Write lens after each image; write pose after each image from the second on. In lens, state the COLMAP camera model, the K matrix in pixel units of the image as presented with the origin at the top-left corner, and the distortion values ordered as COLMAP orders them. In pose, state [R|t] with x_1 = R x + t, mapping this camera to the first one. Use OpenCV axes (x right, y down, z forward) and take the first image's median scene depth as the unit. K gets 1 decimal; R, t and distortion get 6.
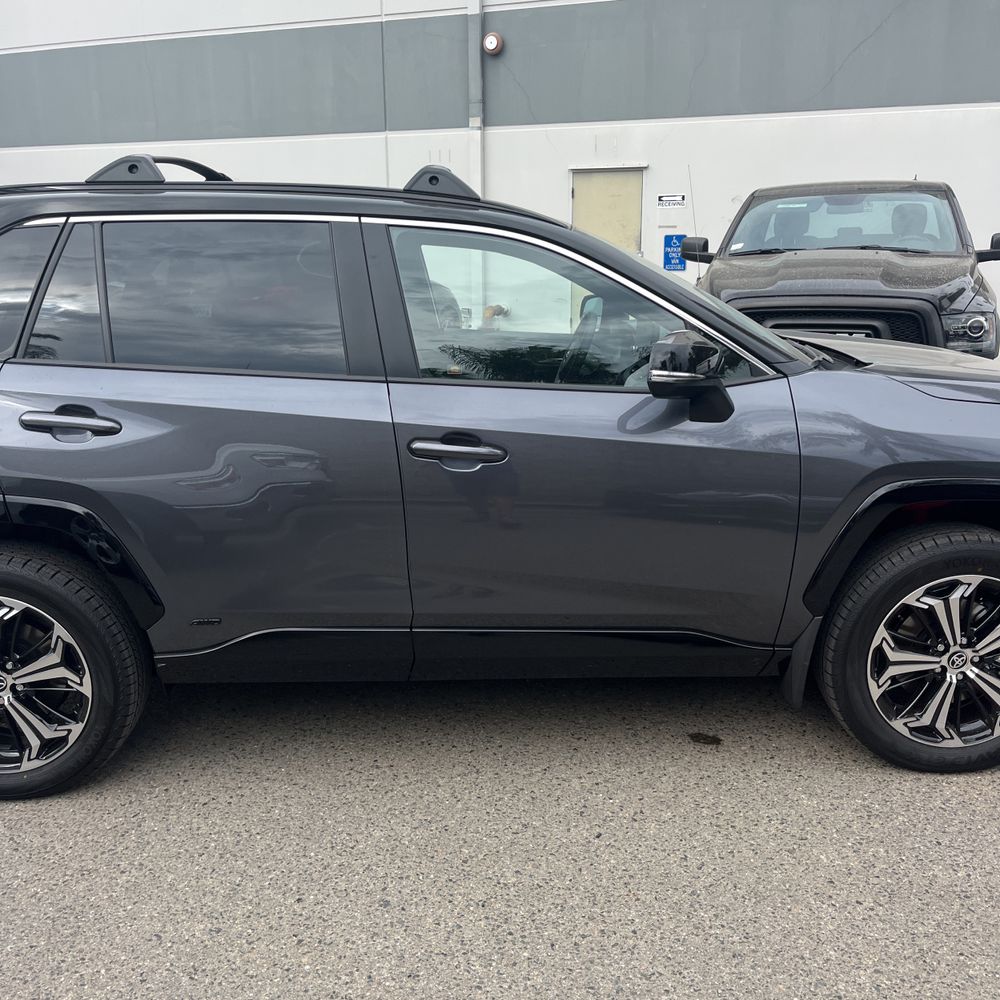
lens RADIAL K [[973.3, 0, 500.0], [0, 973.3, 500.0], [0, 0, 1]] dist [0.016525, 0.014387]
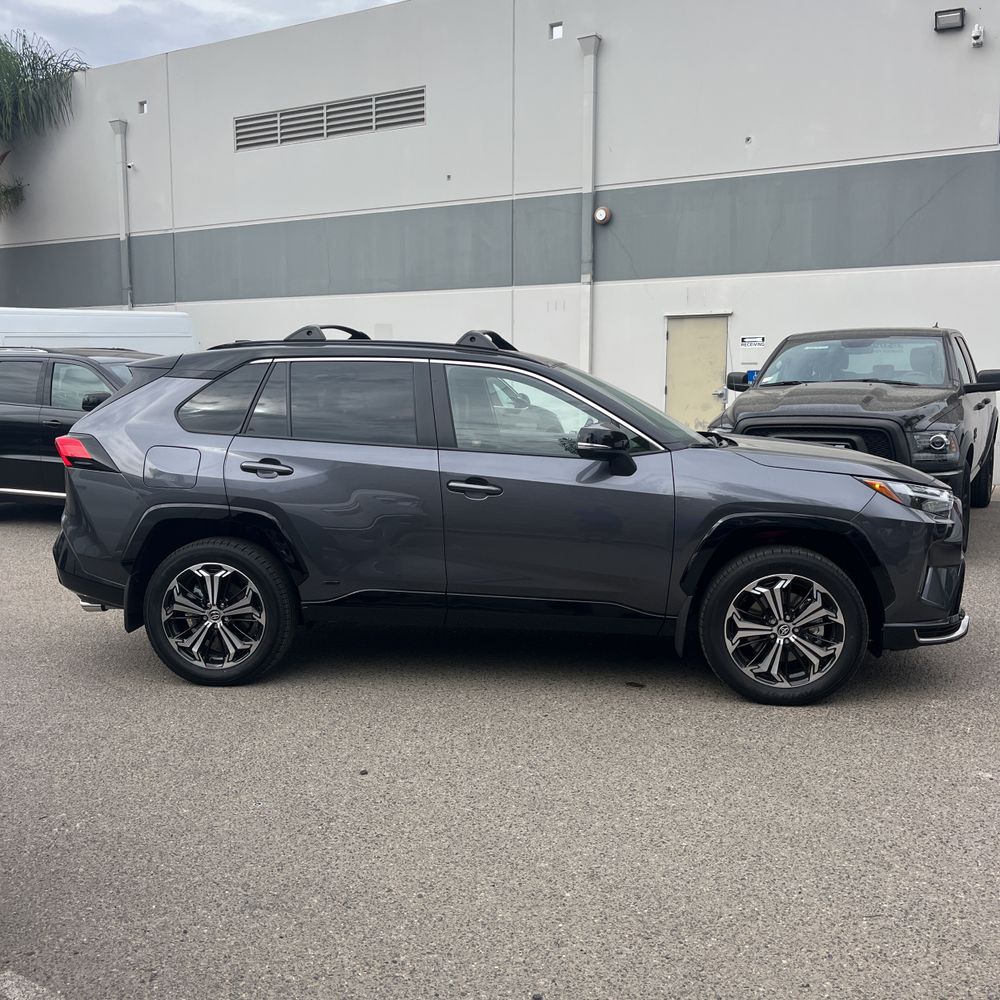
lens RADIAL K [[1010.1, 0, 500.0], [0, 1010.1, 500.0], [0, 0, 1]] dist [0.086594, -0.115136]
pose [[0.987633, 0.023921, -0.154946, 0.264404], [-0.045110, 0.989856, -0.134722, 0.198829], [0.150151, 0.140045, 0.978694, -0.722099]]
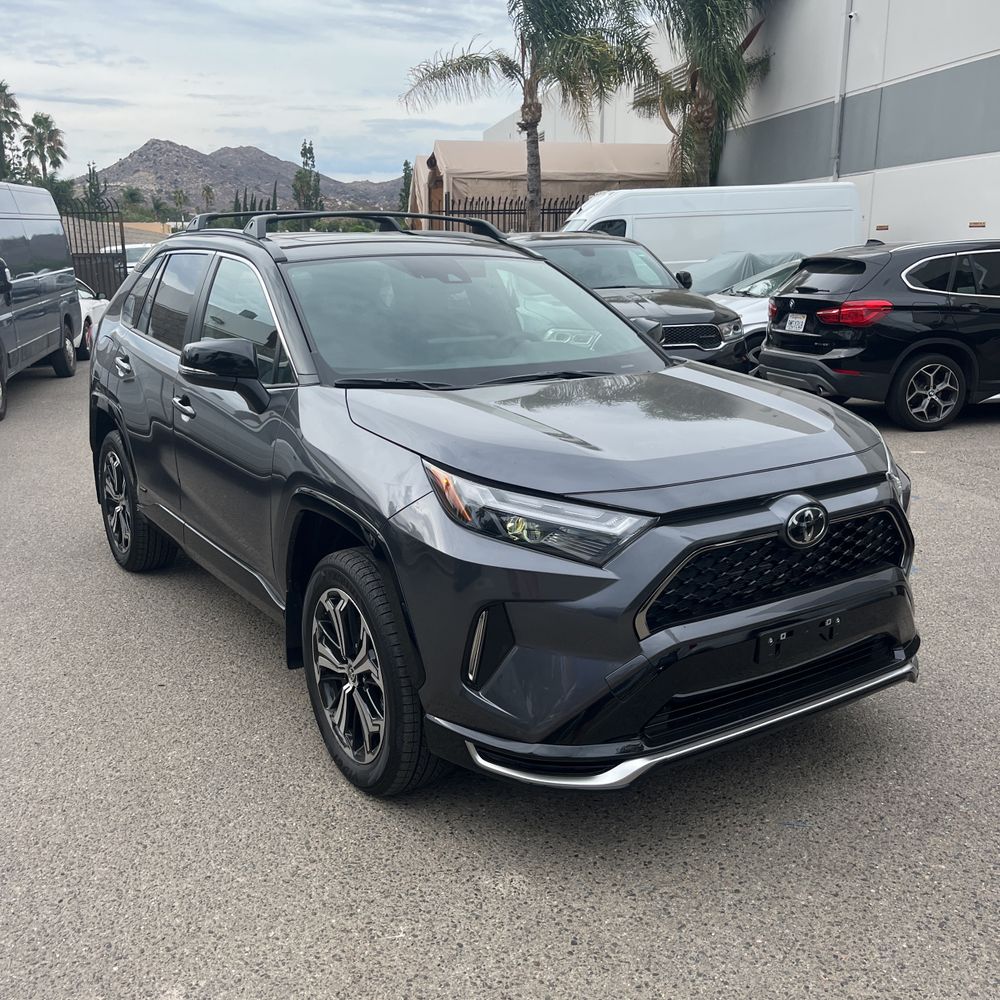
lens RADIAL K [[1018.9, 0, 474.6], [0, 1018.9, 513.7], [0, 0, 1]] dist [0.019377, -0.003960]
pose [[0.504757, 0.212525, -0.836692, 1.415473], [-0.215276, 0.969590, 0.116411, -0.158207], [0.835989, 0.121360, 0.535159, 0.507193]]
